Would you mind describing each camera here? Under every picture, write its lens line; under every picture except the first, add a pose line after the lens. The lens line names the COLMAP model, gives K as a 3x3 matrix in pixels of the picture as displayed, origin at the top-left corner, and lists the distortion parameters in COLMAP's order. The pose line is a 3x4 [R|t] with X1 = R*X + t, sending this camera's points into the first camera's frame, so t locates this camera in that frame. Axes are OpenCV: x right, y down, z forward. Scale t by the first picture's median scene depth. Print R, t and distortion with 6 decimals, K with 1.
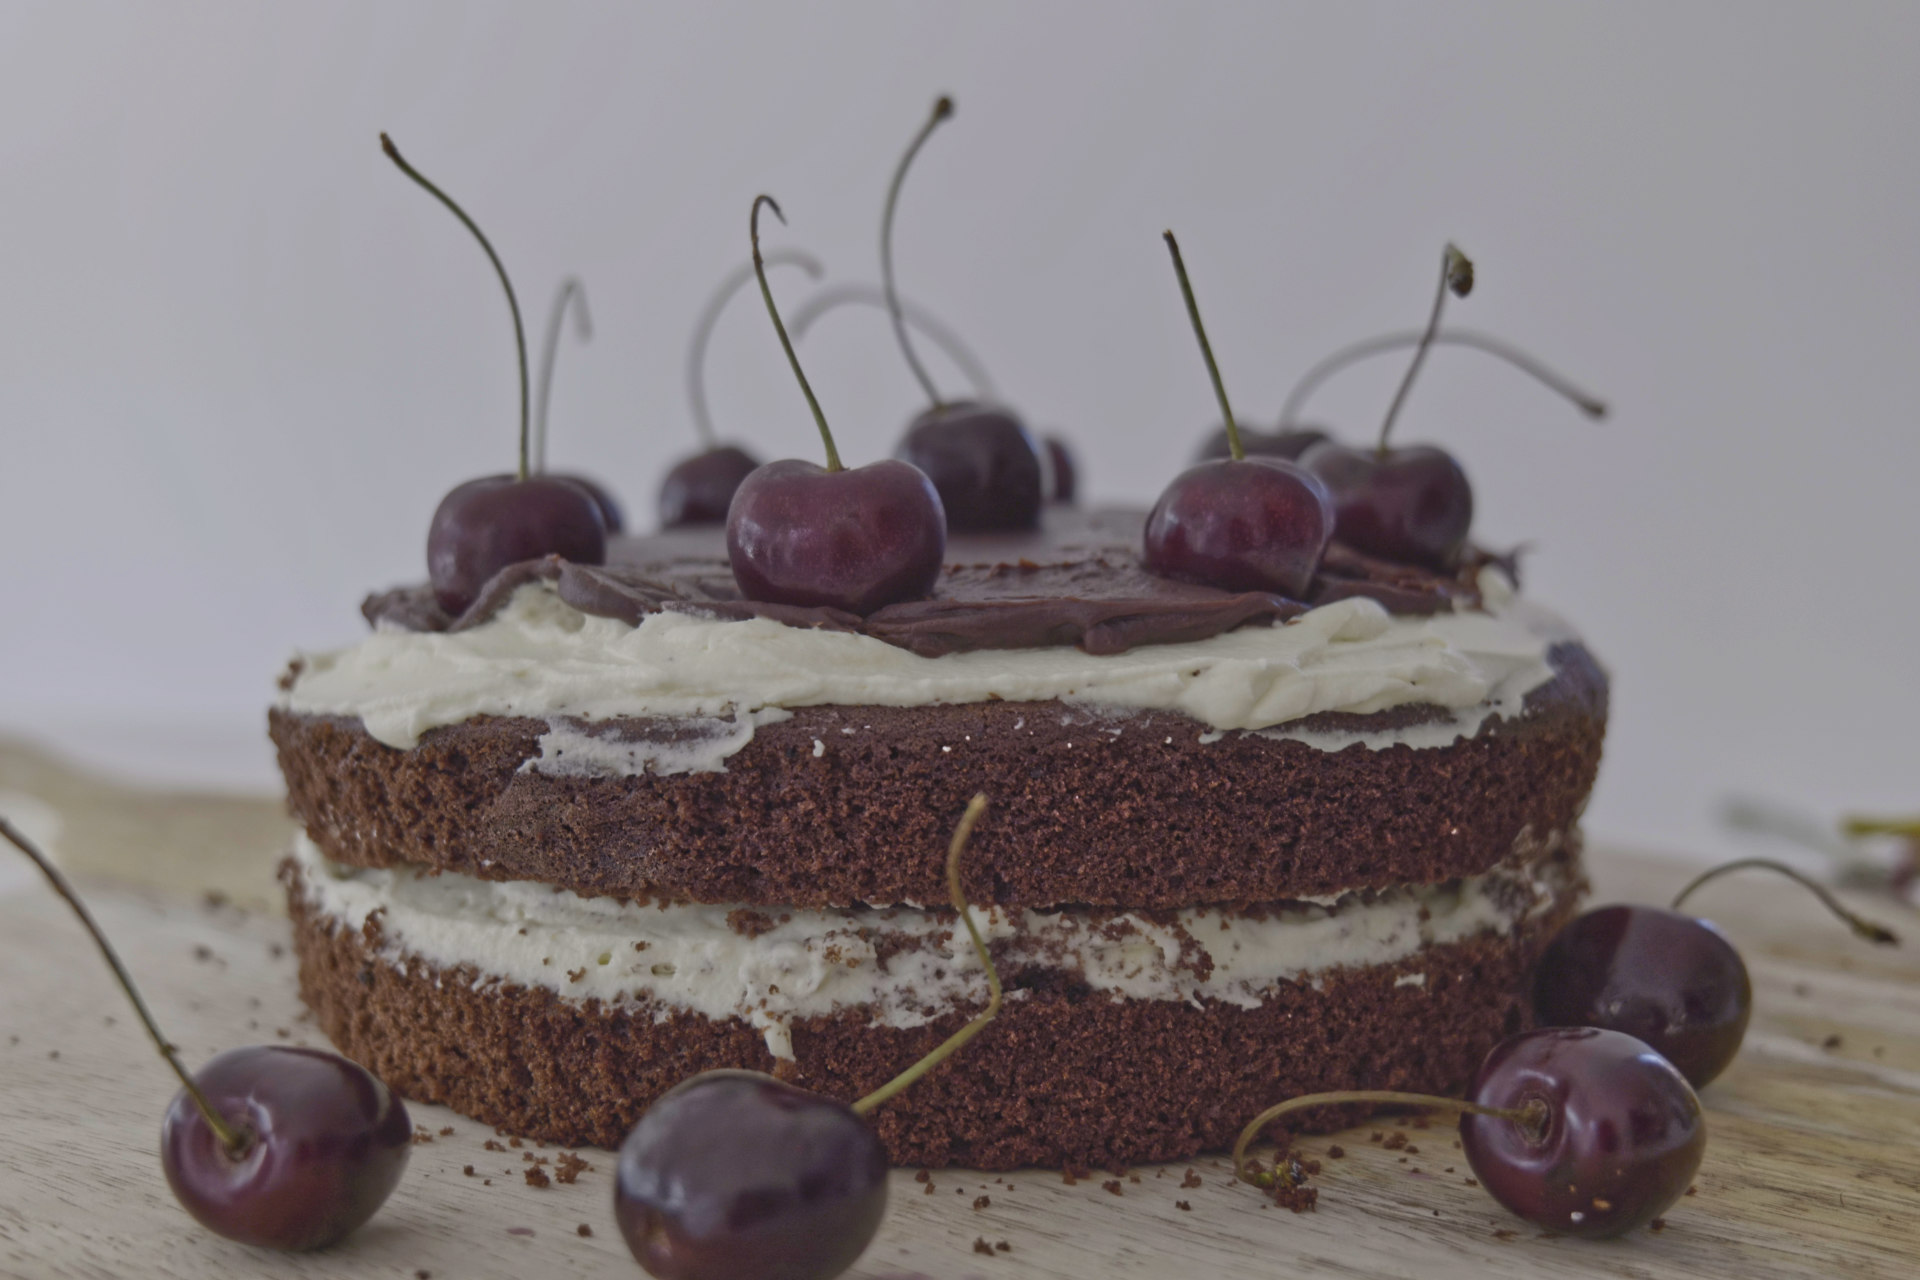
lens RADIAL K [[2641.5, 0, 912.3], [0, 2641.5, 566.0], [0, 0, 1]] dist [-0.021499, 0.000000]
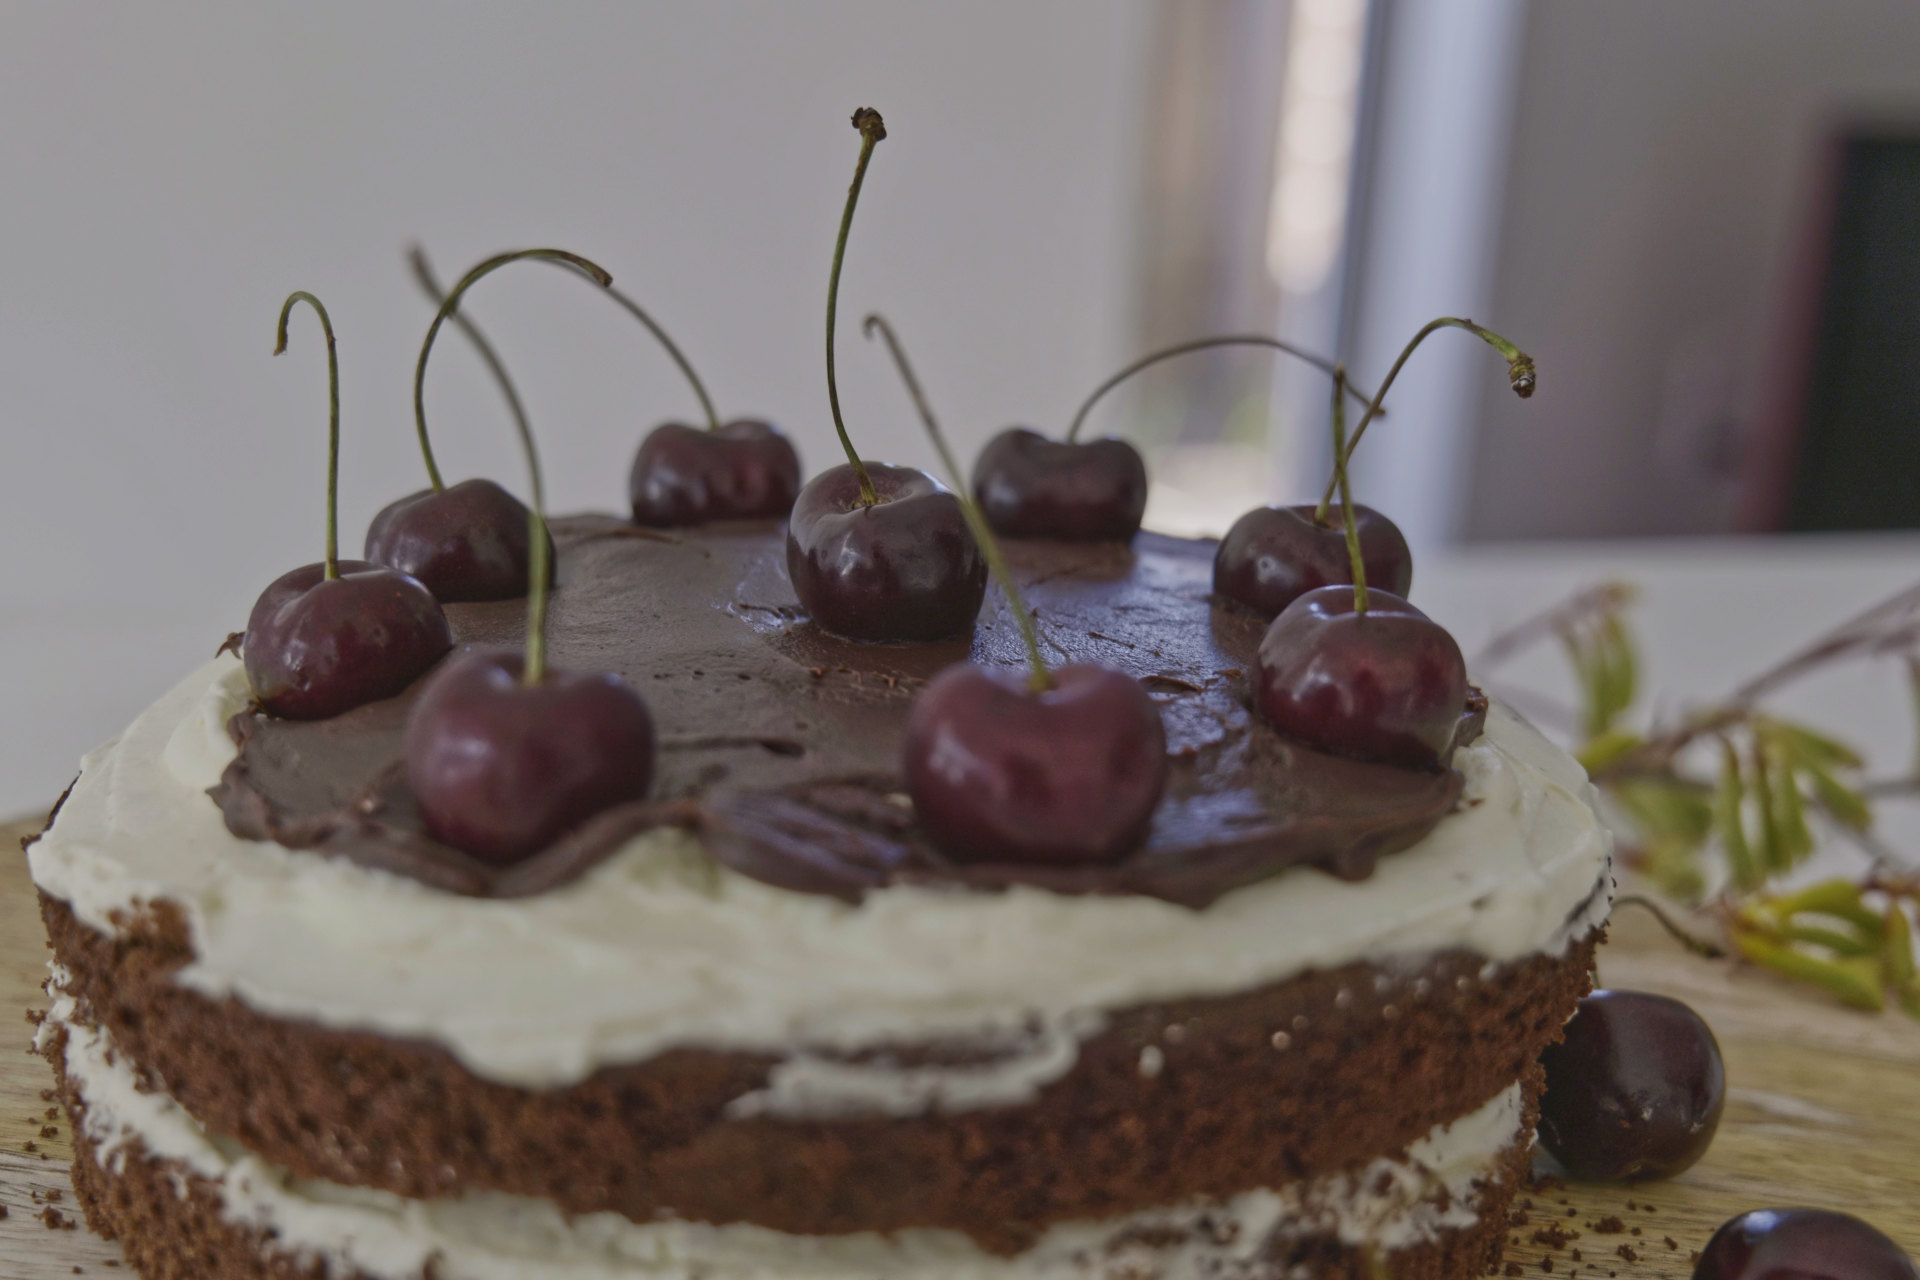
lens RADIAL K [[2641.5, 0, 944.5], [0, 2641.5, 619.5], [0, 0, 1]] dist [-0.021499, 0.000000]
pose [[0.874341, -0.080915, 0.478518, -0.468306], [-0.009725, 0.982884, 0.183969, -0.215768], [-0.485214, -0.165505, 0.858589, 0.324138]]
